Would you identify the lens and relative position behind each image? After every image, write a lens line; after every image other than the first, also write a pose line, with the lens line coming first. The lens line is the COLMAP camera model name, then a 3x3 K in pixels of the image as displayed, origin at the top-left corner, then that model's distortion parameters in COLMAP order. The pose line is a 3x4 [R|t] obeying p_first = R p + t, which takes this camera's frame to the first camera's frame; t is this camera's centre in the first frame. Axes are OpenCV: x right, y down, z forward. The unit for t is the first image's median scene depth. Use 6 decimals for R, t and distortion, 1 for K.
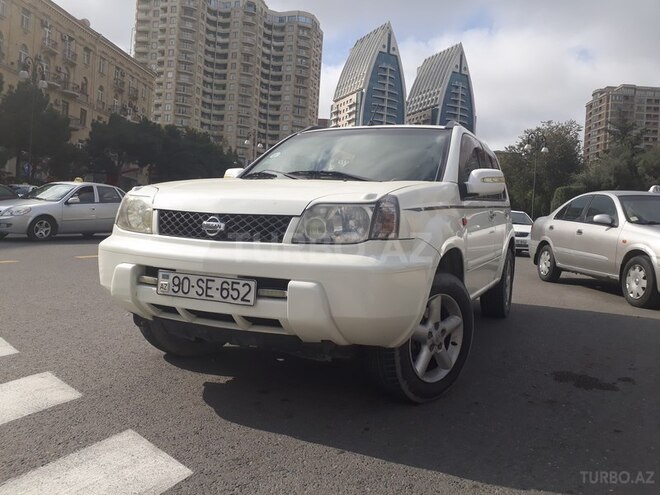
lens RADIAL K [[528.9, 0, 334.8], [0, 528.9, 245.1], [0, 0, 1]] dist [0.094354, -0.138749]
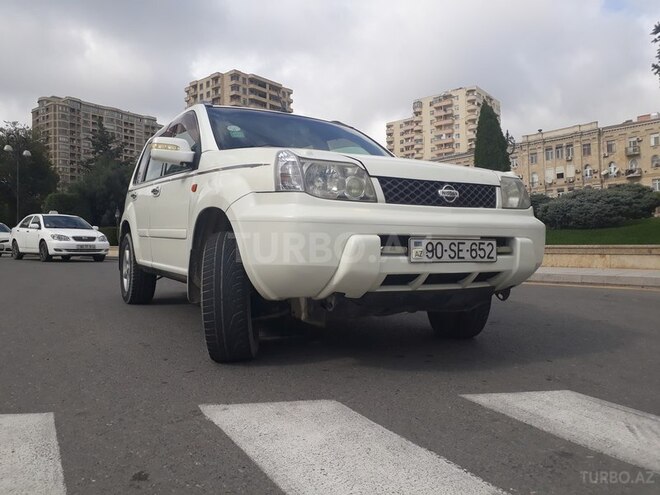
lens RADIAL K [[528.9, 0, 334.8], [0, 528.9, 245.1], [0, 0, 1]] dist [0.094354, -0.138749]
pose [[0.558573, -0.039319, 0.828523, -1.247940], [0.055851, 0.998392, 0.009727, 0.044171], [-0.827573, 0.040840, 0.559871, 0.594241]]
